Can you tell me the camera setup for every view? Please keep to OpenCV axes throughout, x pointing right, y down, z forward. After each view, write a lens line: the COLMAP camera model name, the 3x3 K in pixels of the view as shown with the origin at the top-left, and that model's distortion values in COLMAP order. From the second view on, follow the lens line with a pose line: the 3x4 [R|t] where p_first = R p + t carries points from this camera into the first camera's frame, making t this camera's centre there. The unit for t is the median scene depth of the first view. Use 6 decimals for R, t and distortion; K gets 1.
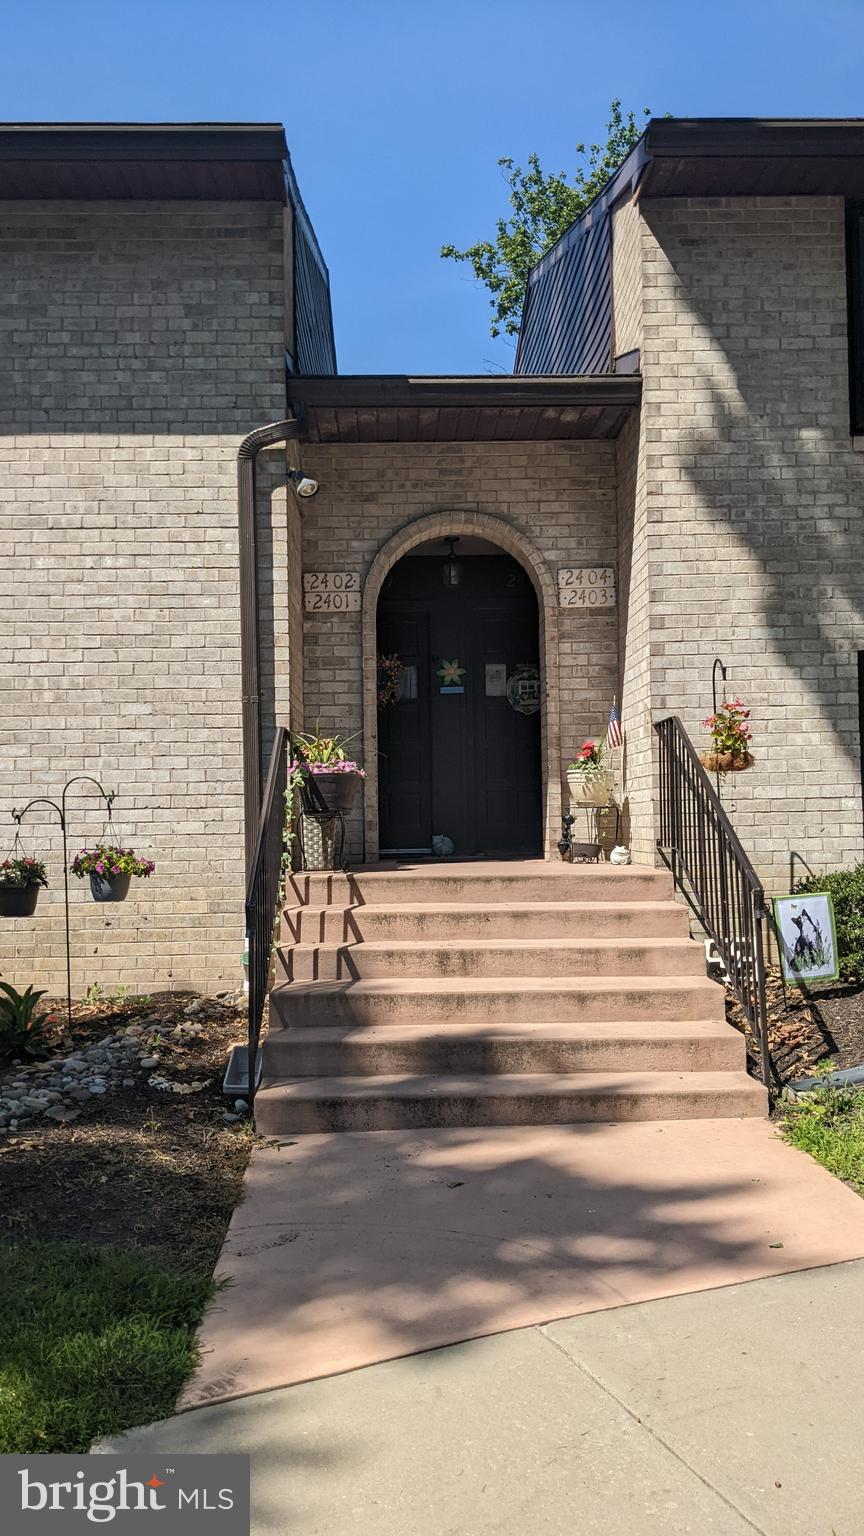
lens RADIAL K [[1214.6, 0, 422.7], [0, 1214.6, 767.7], [0, 0, 1]] dist [0.060357, -0.096065]
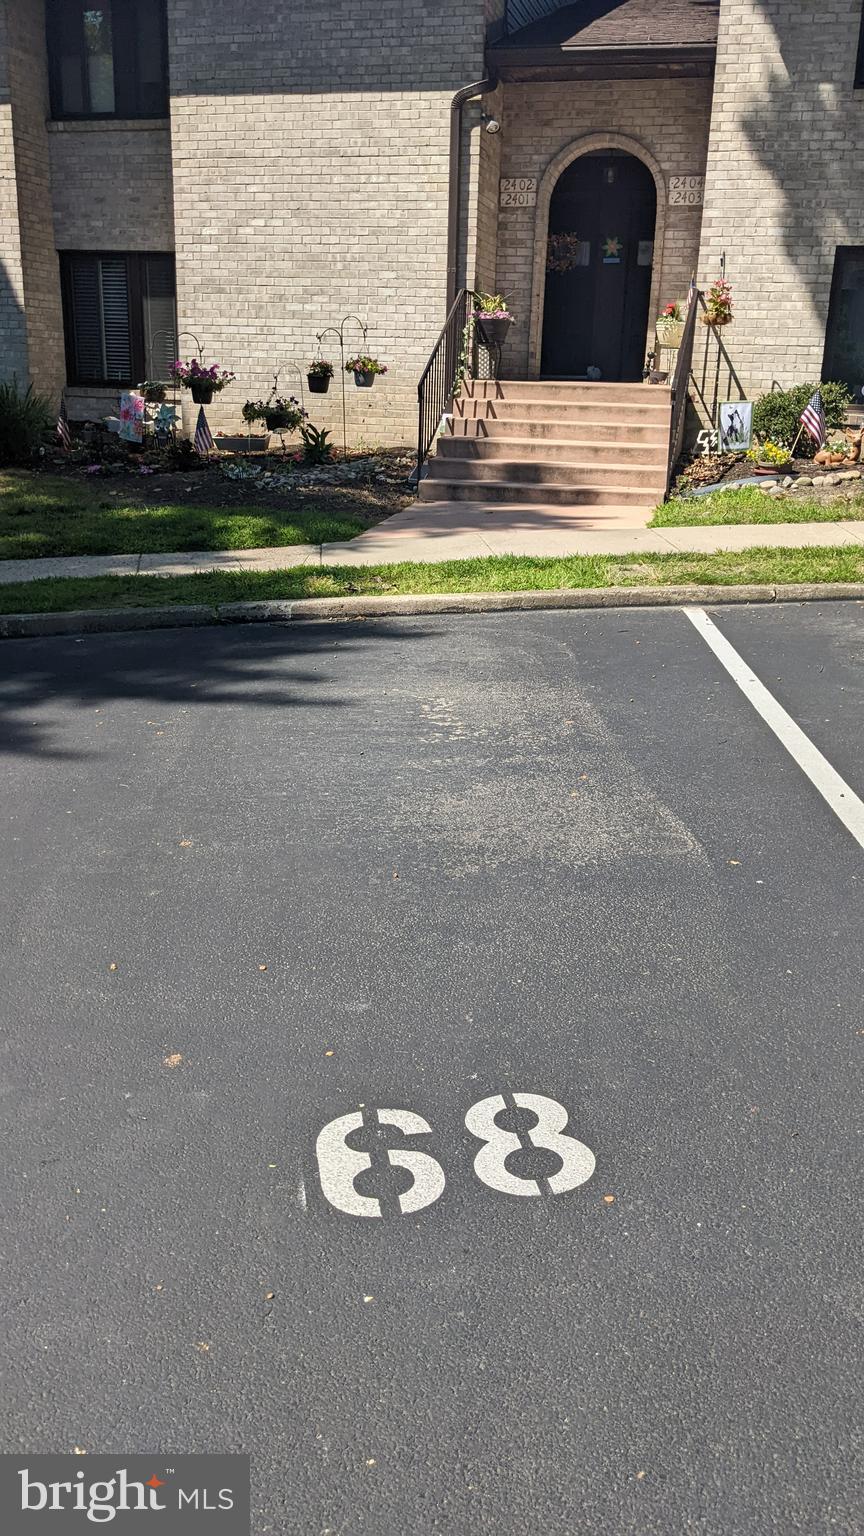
lens RADIAL K [[1214.6, 0, 422.5], [0, 1214.6, 761.0], [0, 0, 1]] dist [0.060357, -0.096065]
pose [[0.961677, 0.123279, -0.244906, 0.313202], [-0.031342, 0.936791, 0.348482, -0.008763], [0.272386, -0.327451, 0.904755, -0.753454]]
